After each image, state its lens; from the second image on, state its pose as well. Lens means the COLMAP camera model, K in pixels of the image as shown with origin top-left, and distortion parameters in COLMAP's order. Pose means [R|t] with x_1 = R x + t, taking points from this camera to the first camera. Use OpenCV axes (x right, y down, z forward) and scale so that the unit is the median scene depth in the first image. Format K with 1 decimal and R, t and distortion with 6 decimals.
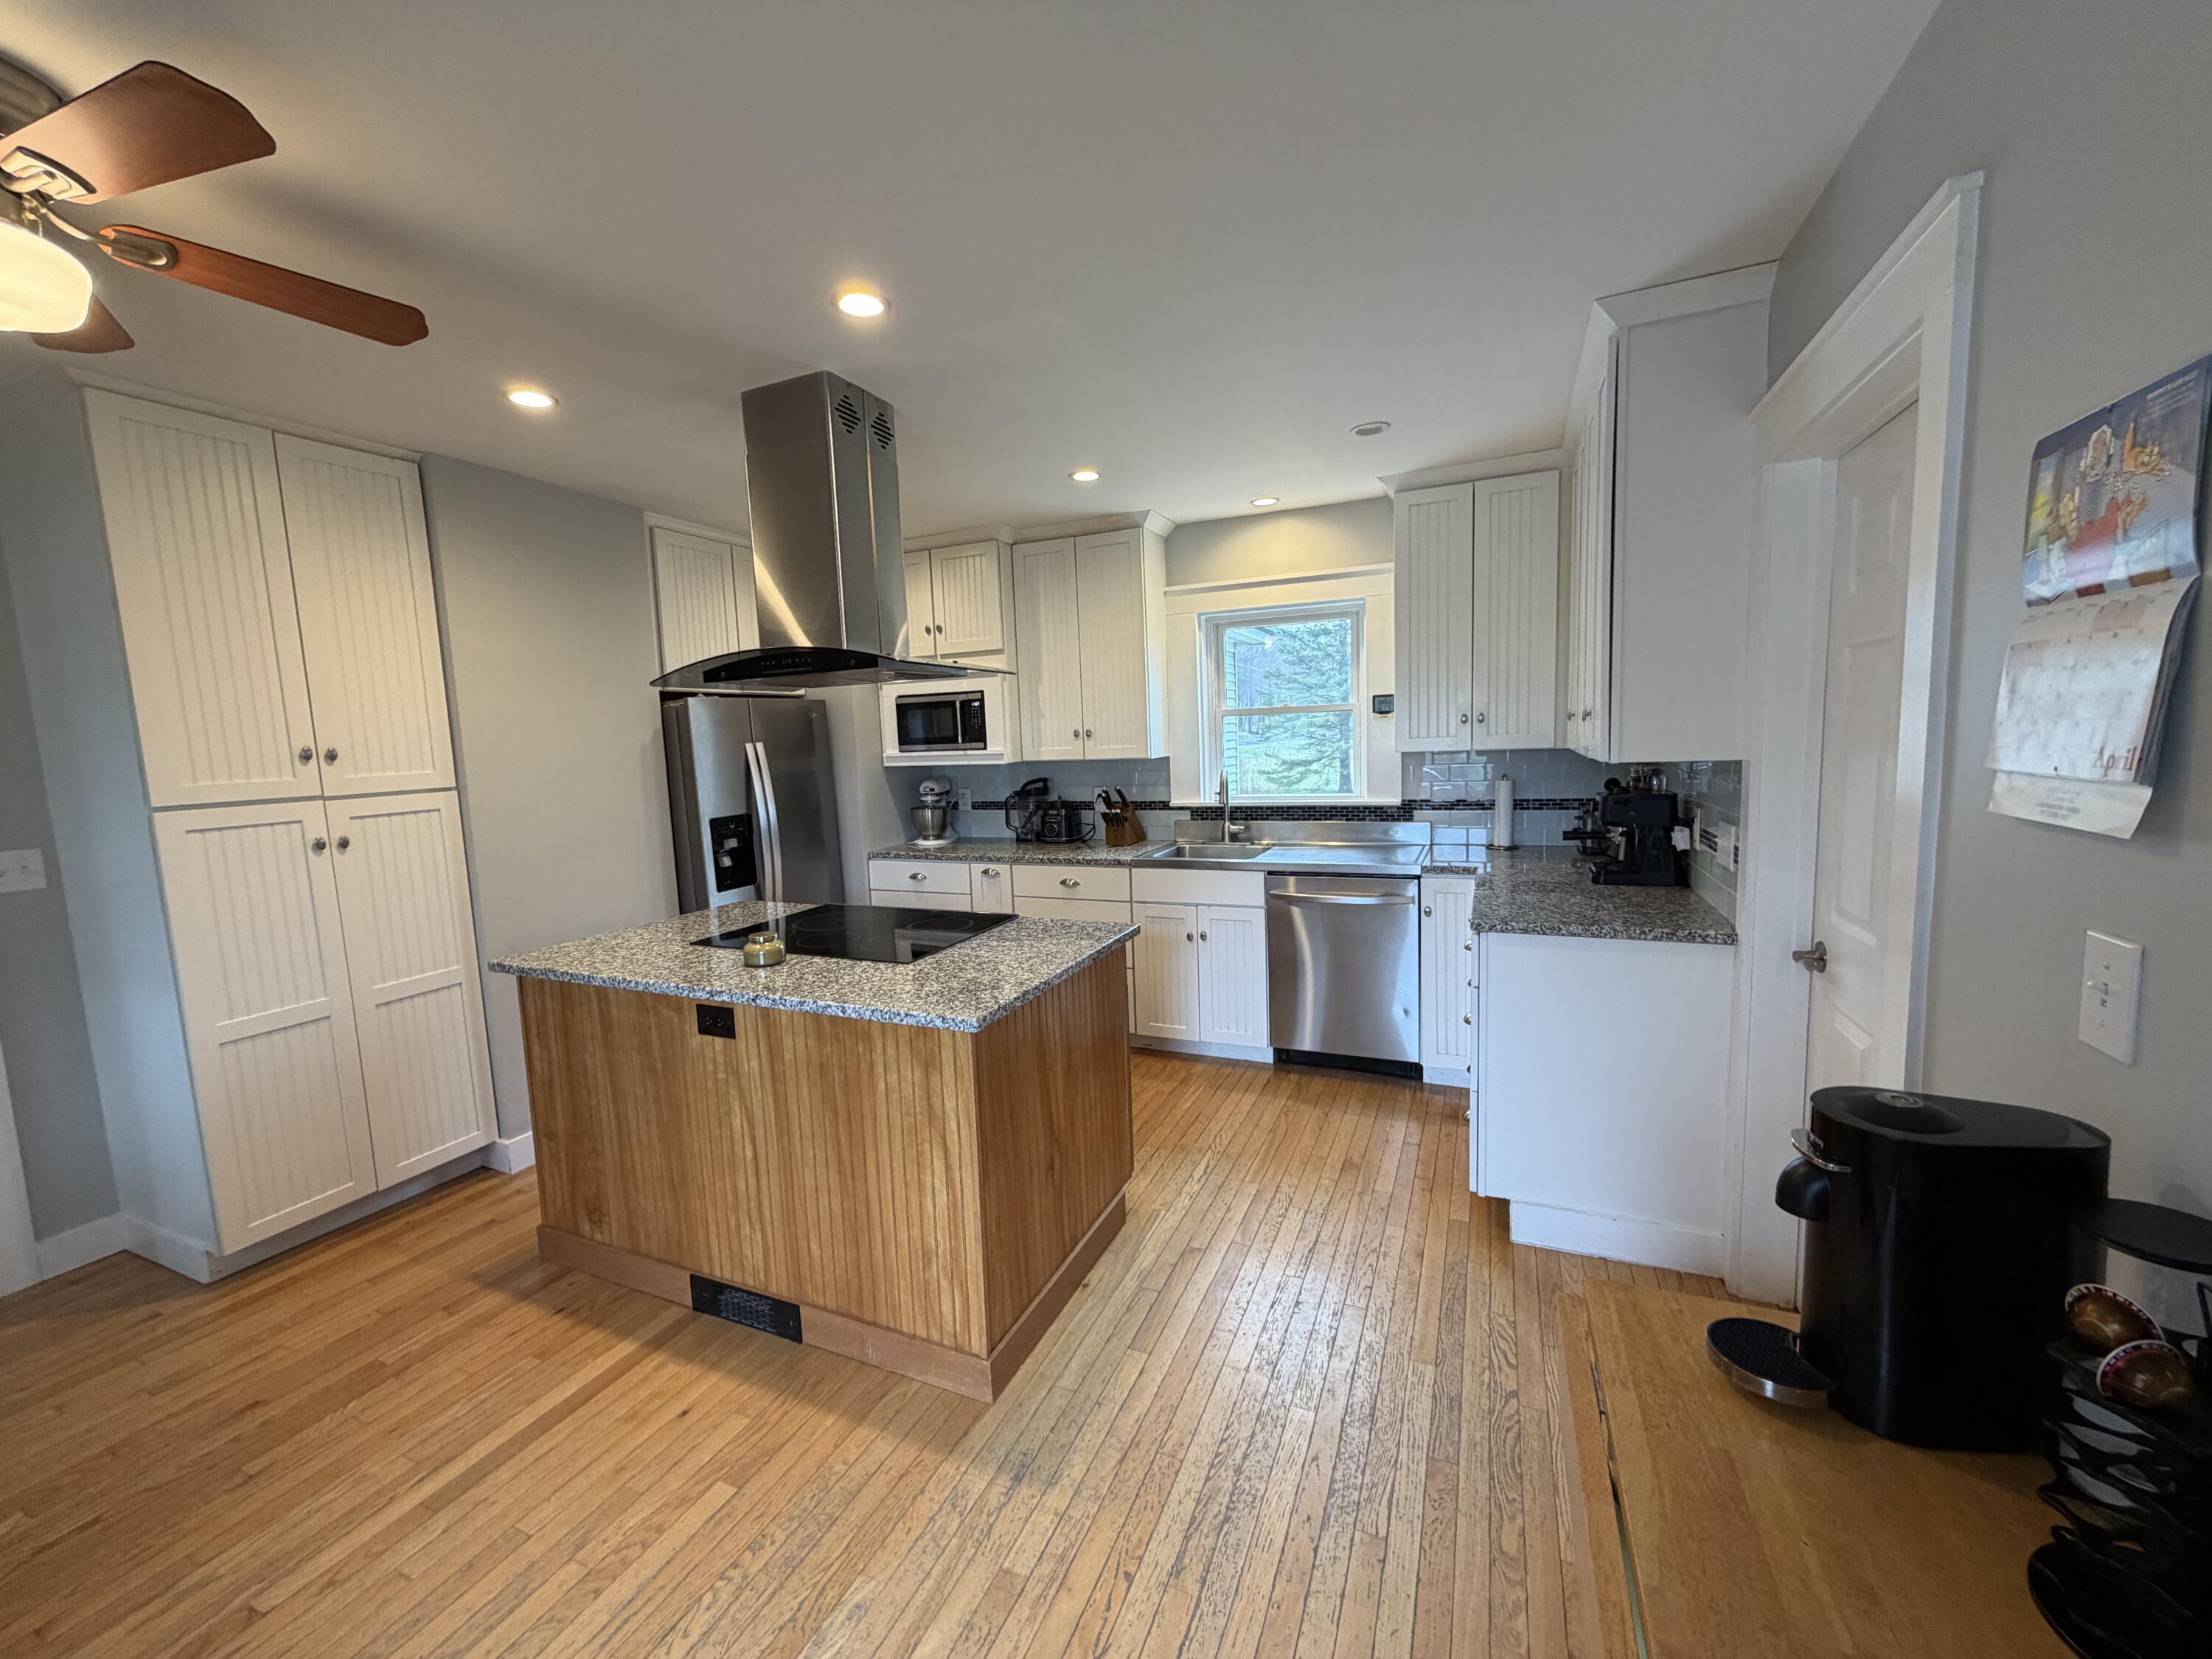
lens RADIAL K [[878.1, 0, 1099.3], [0, 878.1, 832.7], [0, 0, 1]] dist [-0.000221, -0.000264]
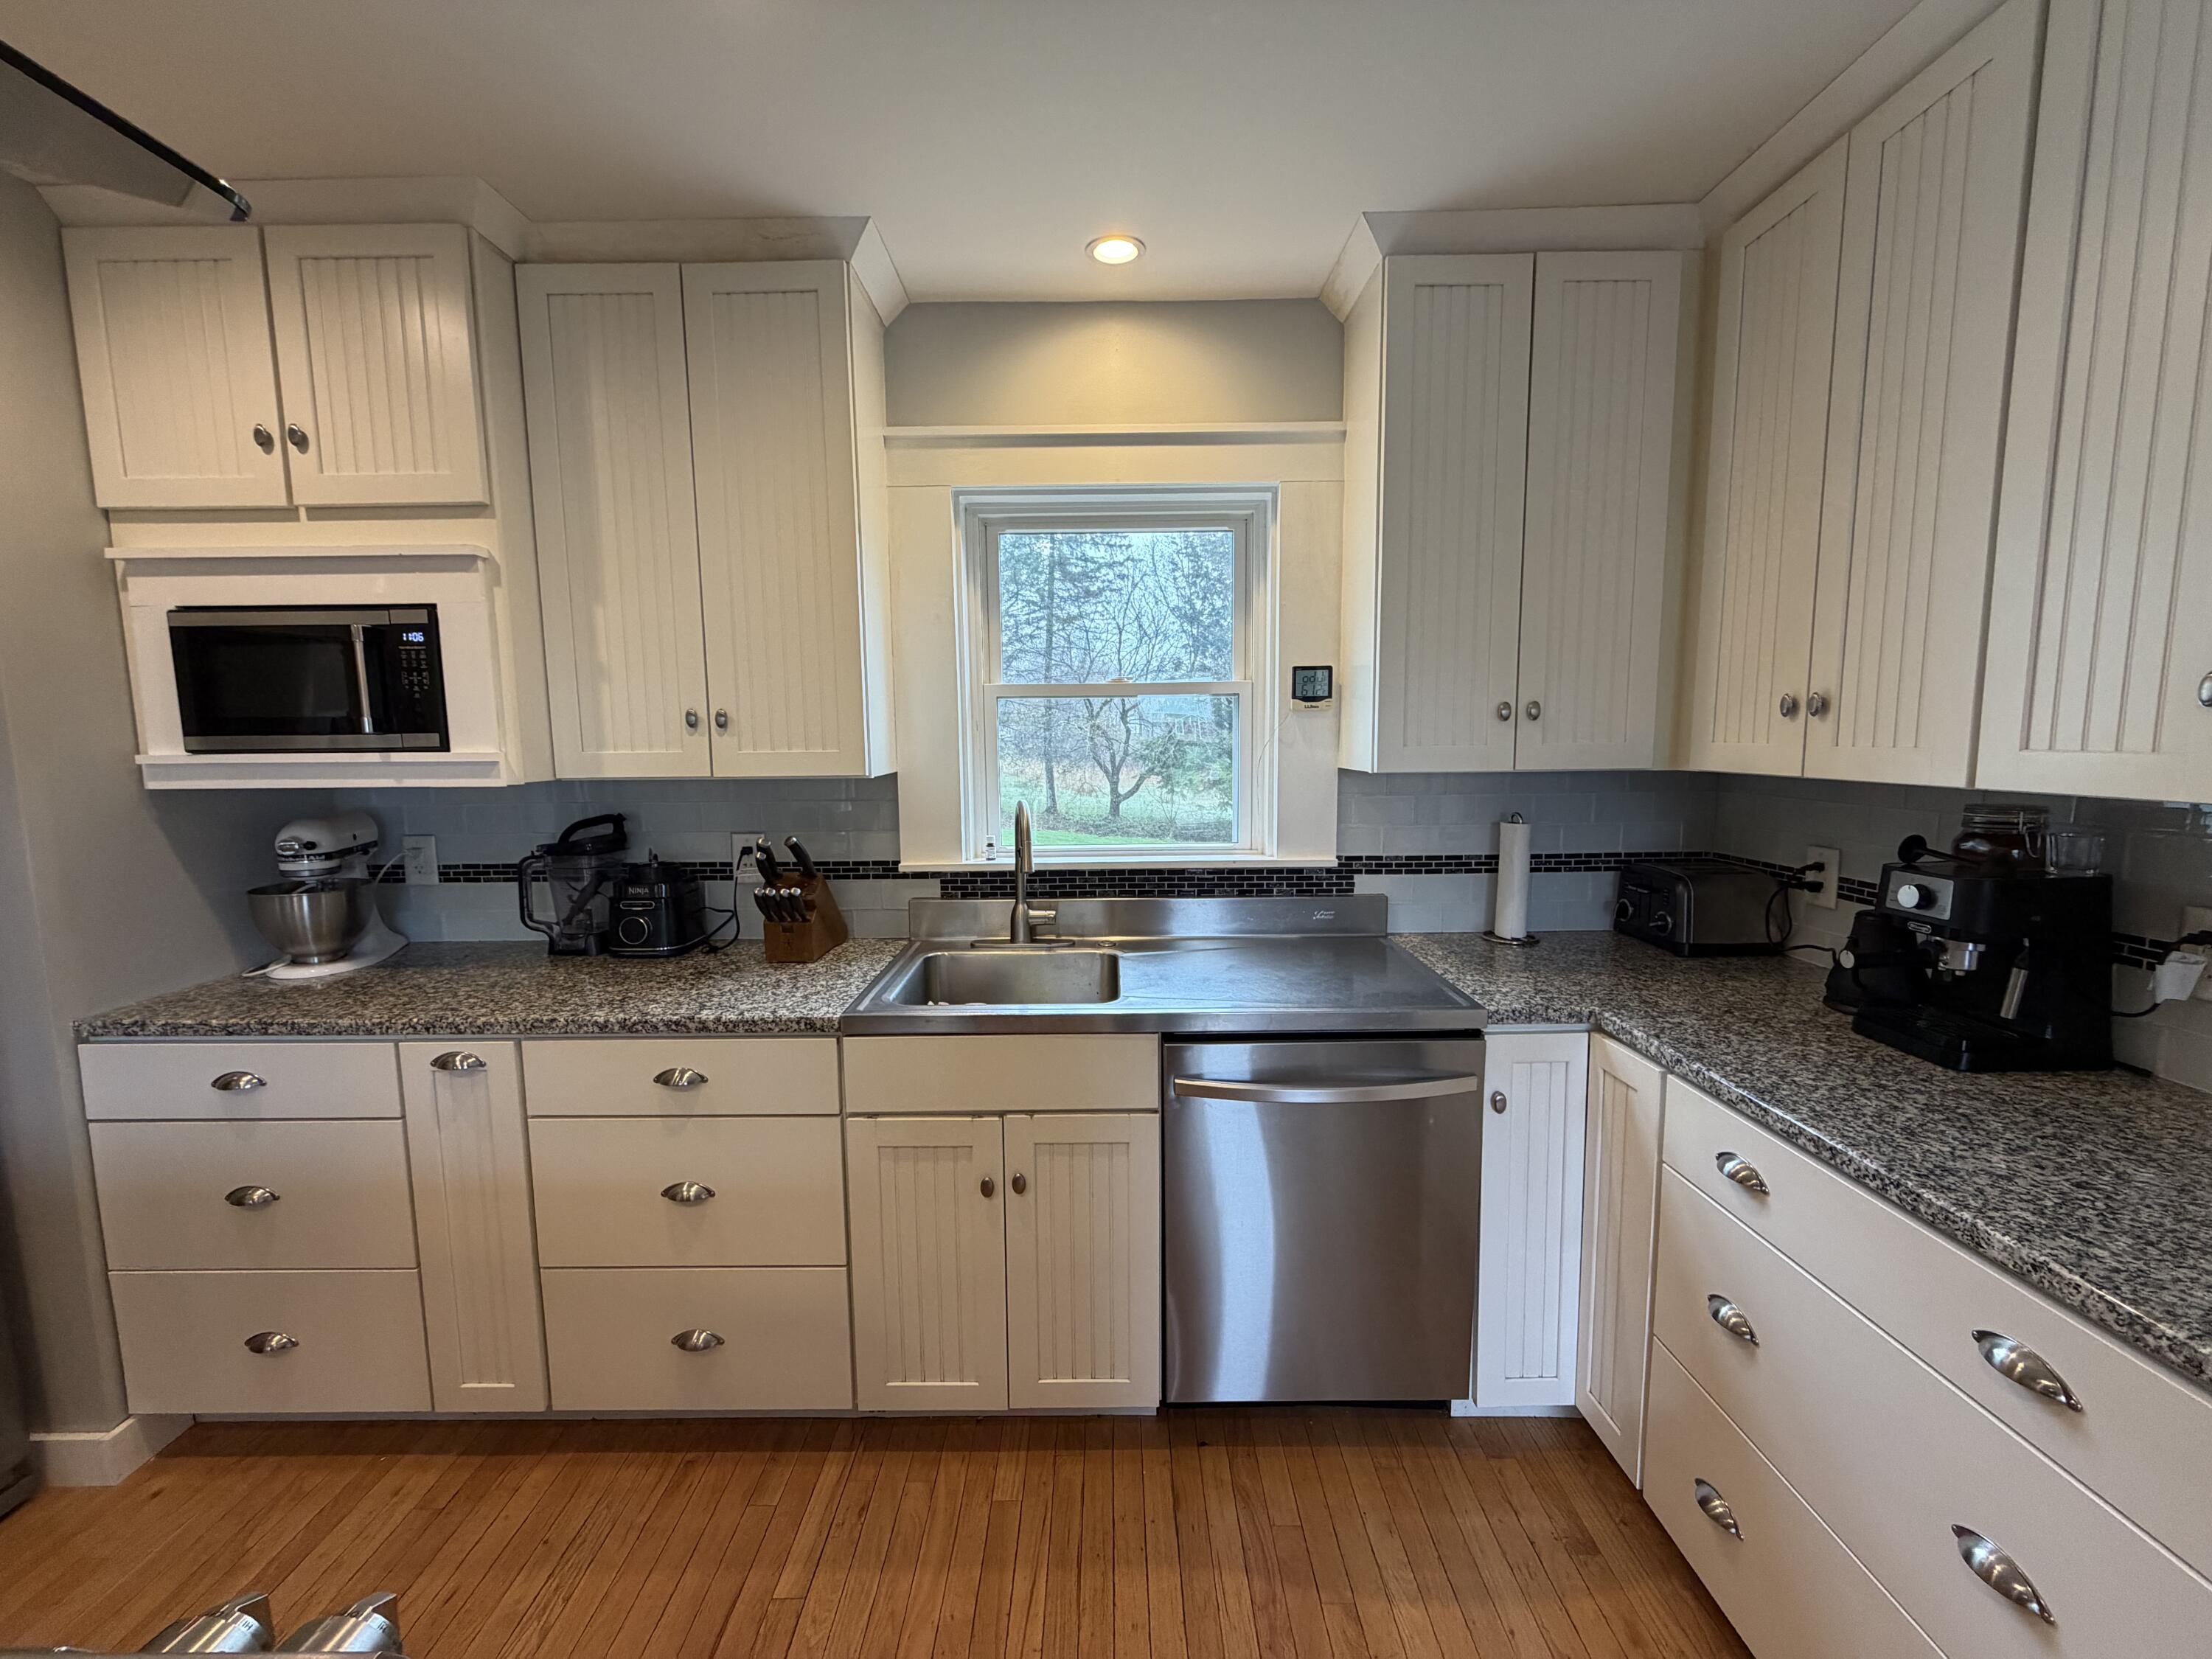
lens RADIAL K [[878.1, 0, 1099.3], [0, 878.1, 832.7], [0, 0, 1]] dist [-0.000221, -0.000264]
pose [[0.914686, -0.016211, 0.403840, -0.023872], [0.020467, 0.999771, -0.006223, -0.065228], [-0.403647, 0.013958, 0.914808, 0.686221]]
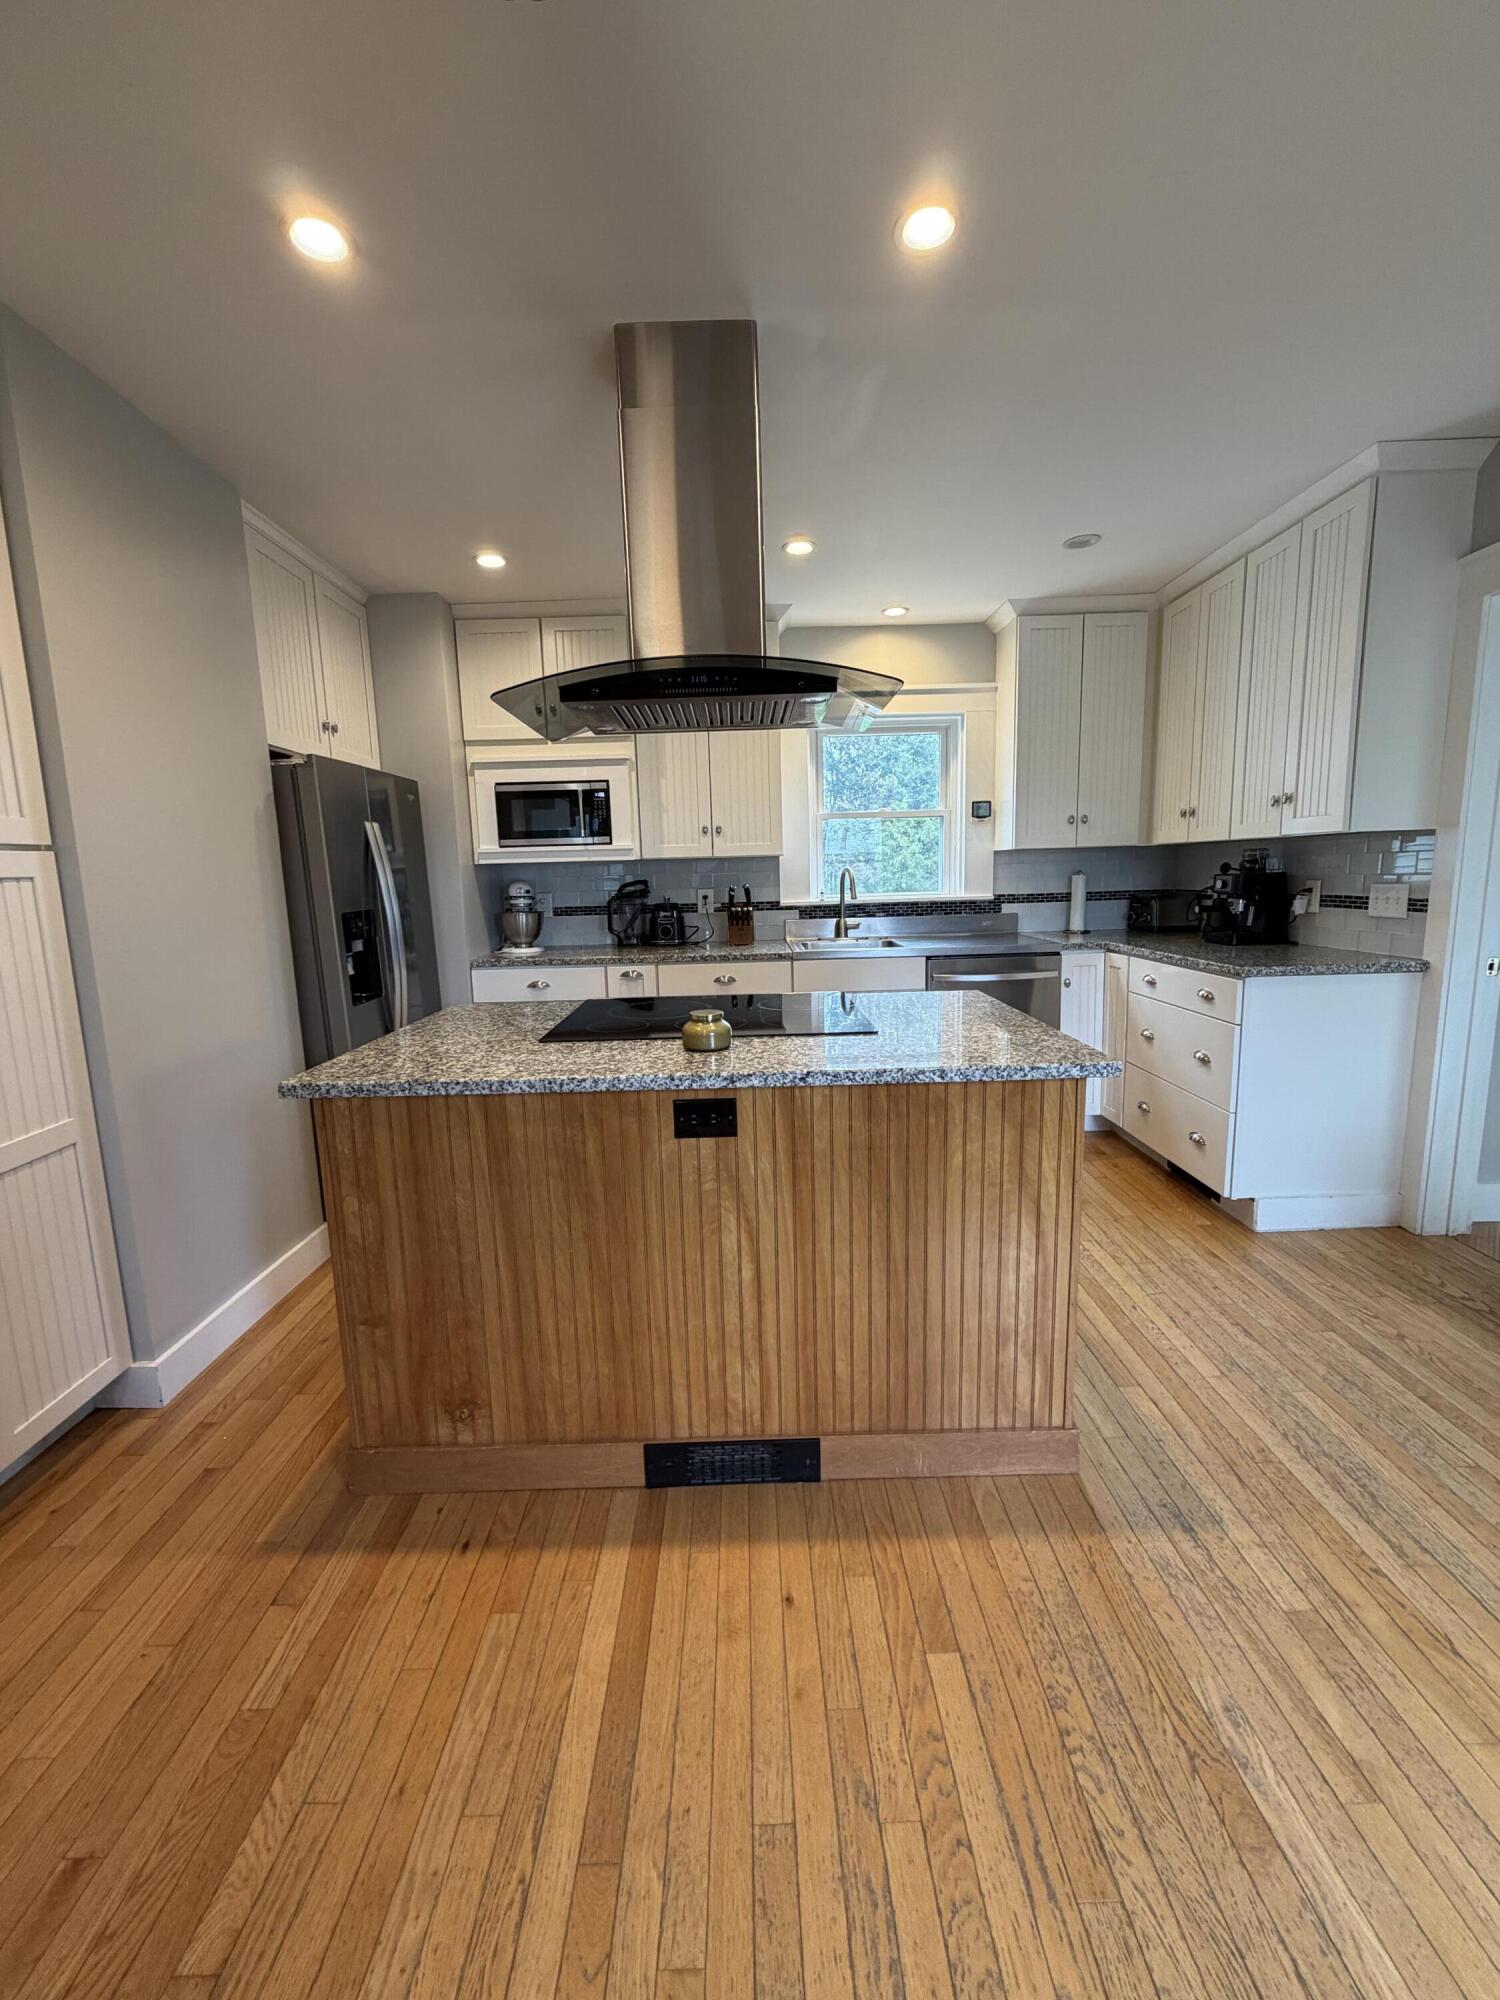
lens RADIAL K [[793.9, 0, 749.1], [0, 793.9, 997.5], [0, 0, 1]] dist [-0.000221, -0.000264]
pose [[0.909547, -0.052176, 0.412313, -0.475131], [0.039844, 0.998466, 0.038456, 0.055175], [-0.413687, -0.018549, 0.910230, 0.230046]]
